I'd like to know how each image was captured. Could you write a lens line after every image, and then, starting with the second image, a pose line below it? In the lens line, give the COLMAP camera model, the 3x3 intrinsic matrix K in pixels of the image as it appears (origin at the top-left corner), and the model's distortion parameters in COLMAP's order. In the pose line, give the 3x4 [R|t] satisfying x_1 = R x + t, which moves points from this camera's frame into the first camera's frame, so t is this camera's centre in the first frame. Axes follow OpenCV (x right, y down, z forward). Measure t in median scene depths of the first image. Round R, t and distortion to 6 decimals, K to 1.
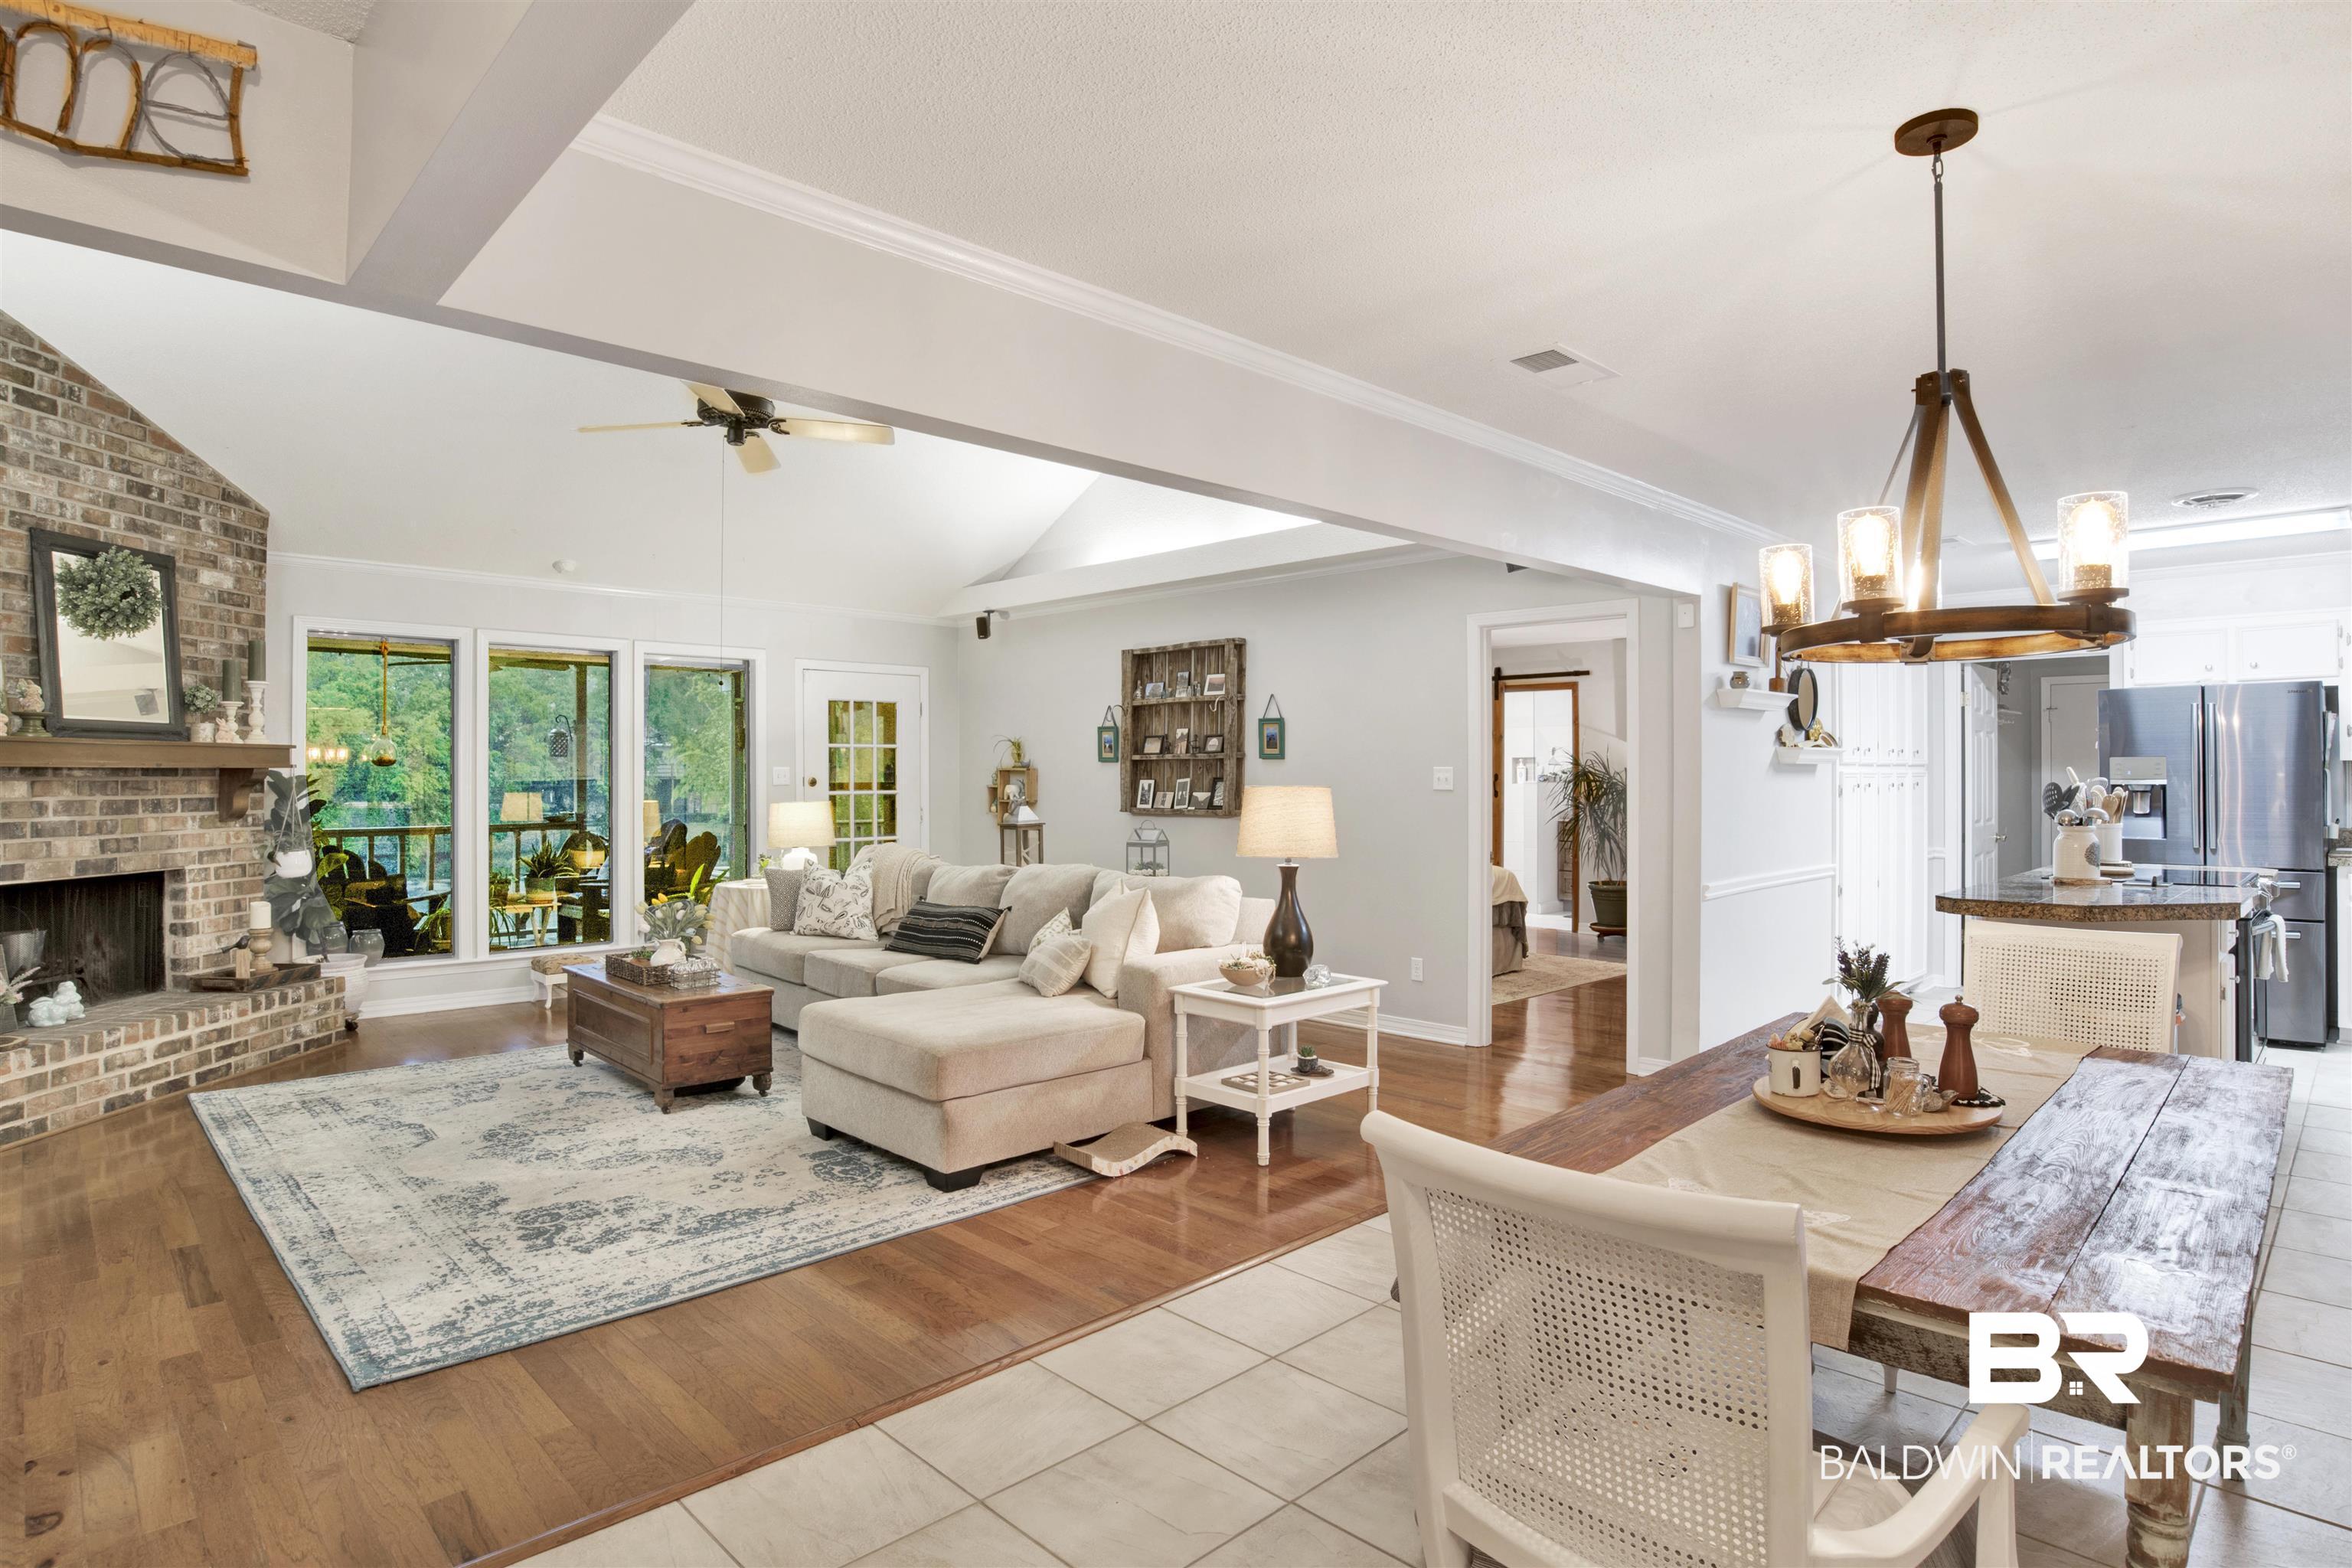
lens RADIAL K [[1234.3, 0, 1196.5], [0, 1234.3, 778.3], [0, 0, 1]] dist [-0.046065, 0.009367]
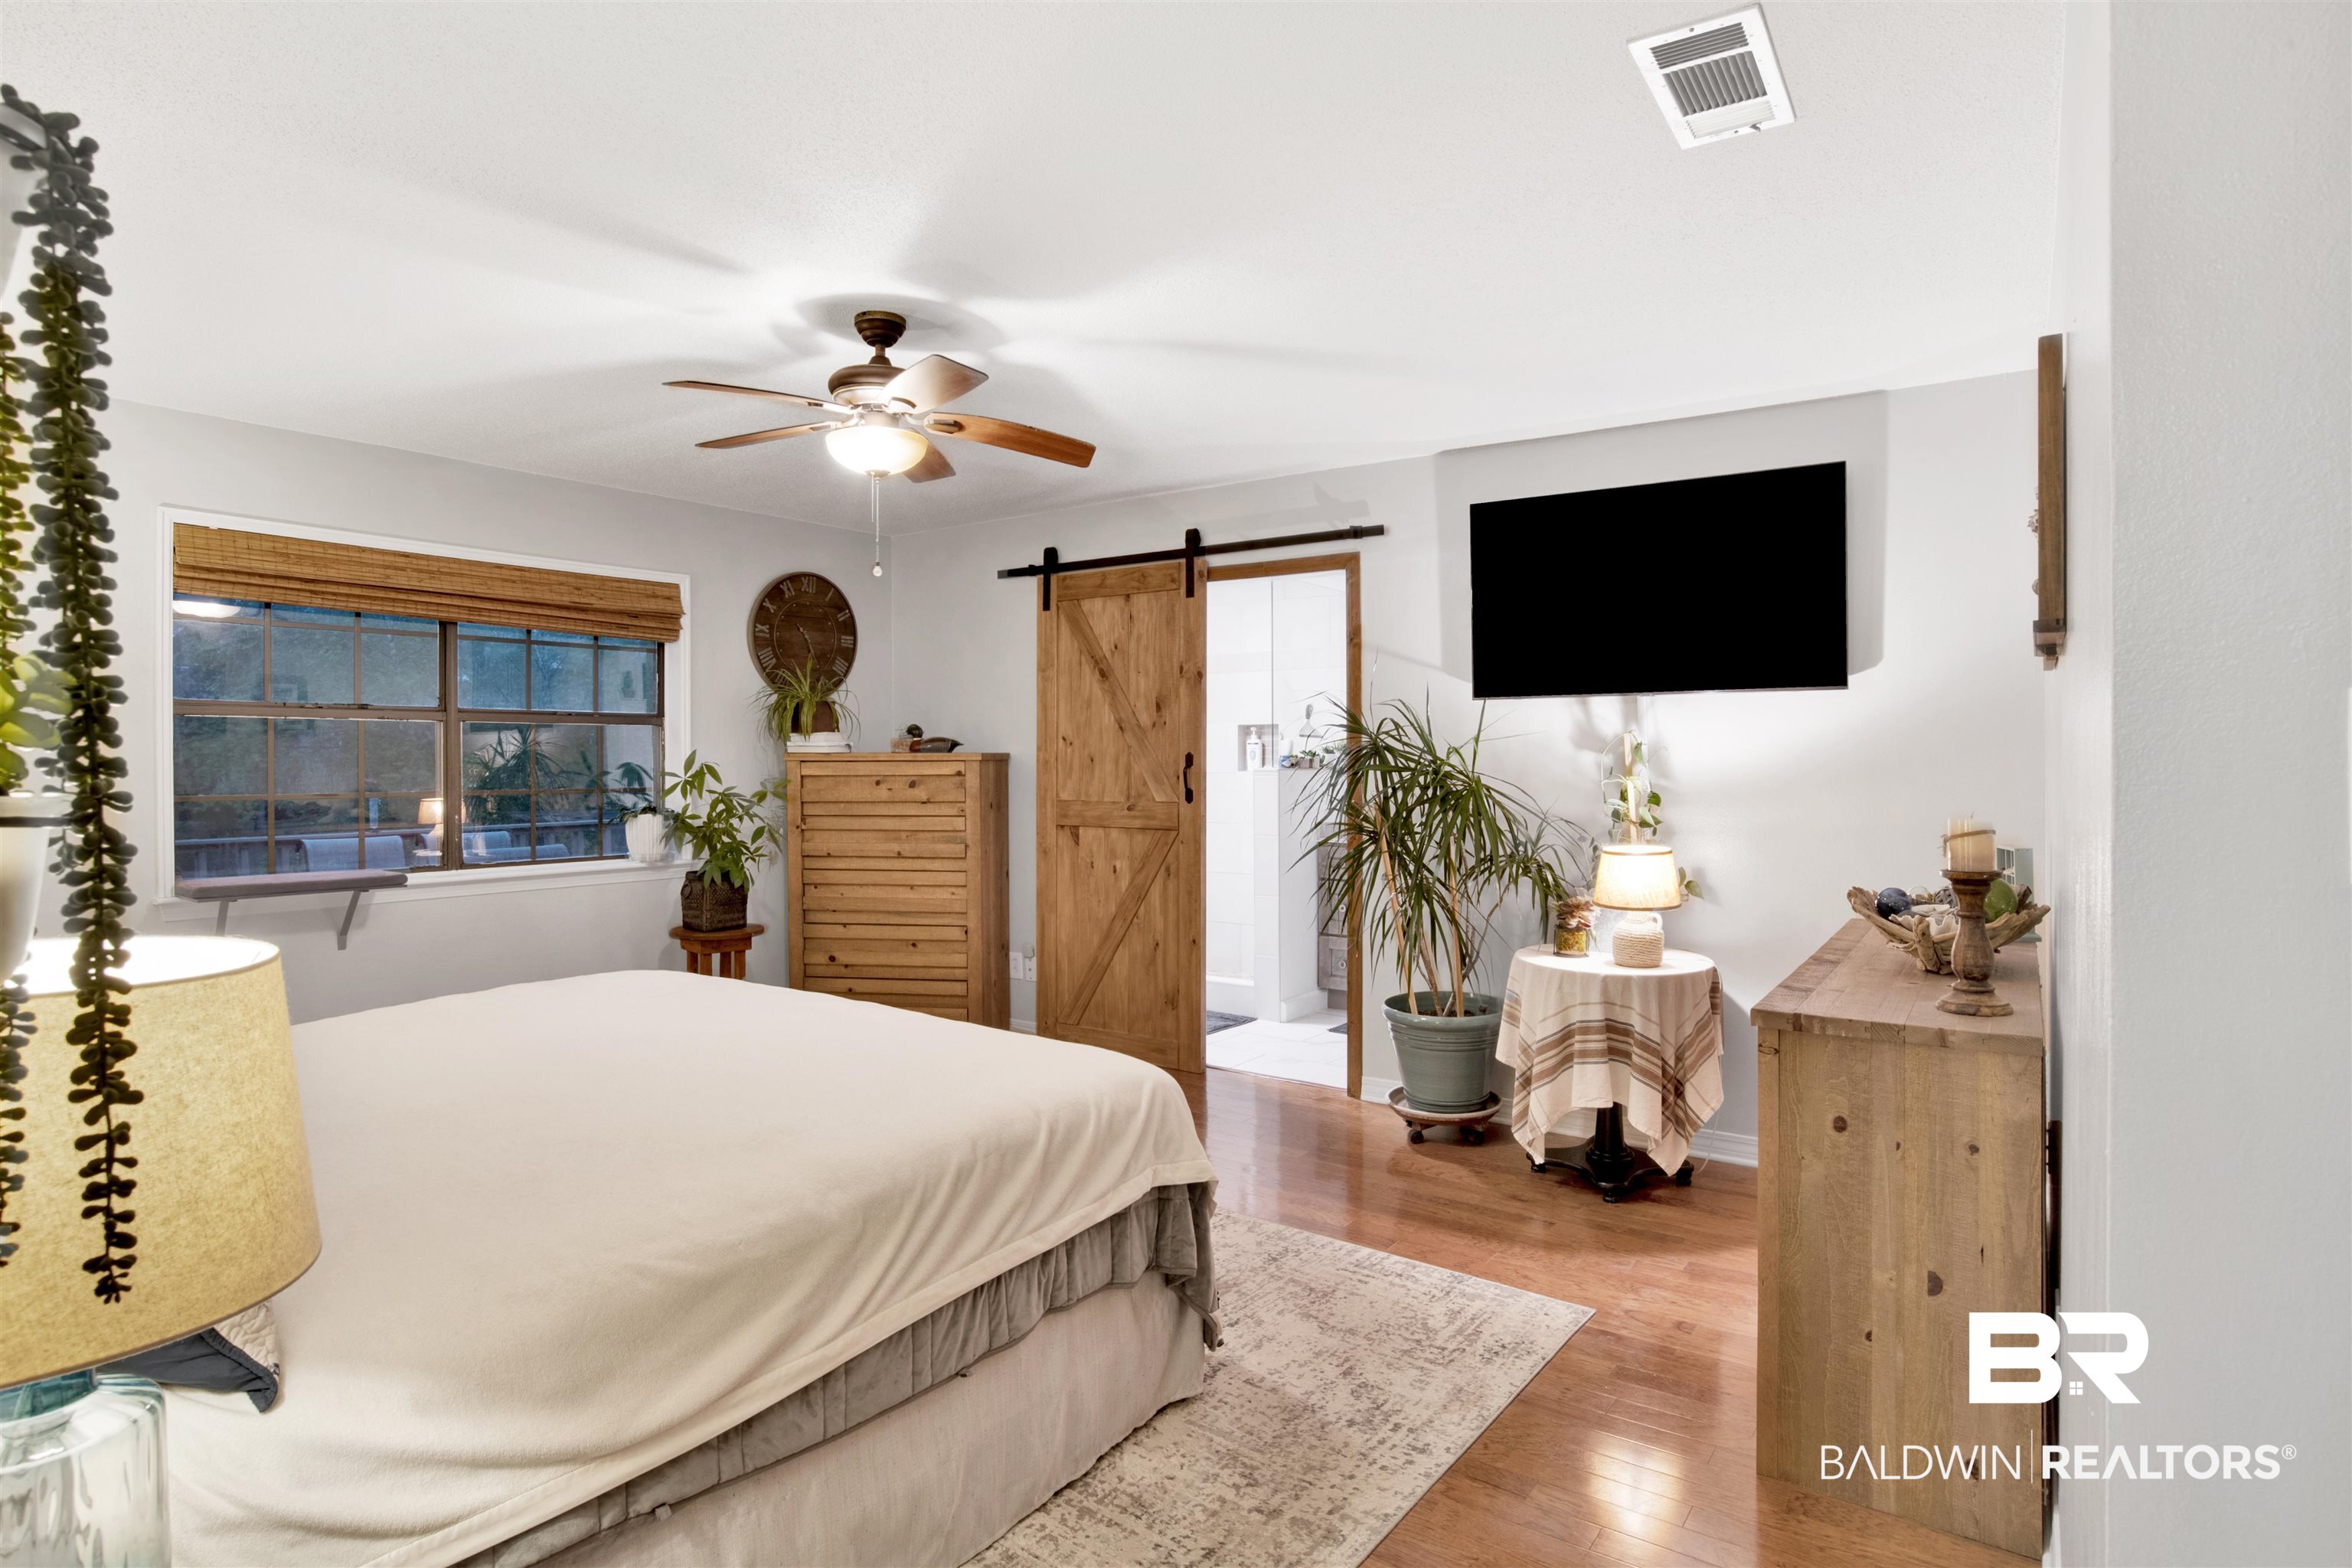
lens RADIAL K [[1234.3, 0, 1176.1], [0, 1234.3, 770.5], [0, 0, 1]] dist [-0.046065, 0.009367]
pose [[0.985457, -0.005744, 0.169825, 0.163207], [0.004553, 0.999962, 0.007402, -0.000396], [-0.169862, -0.006521, 0.985446, 0.551987]]
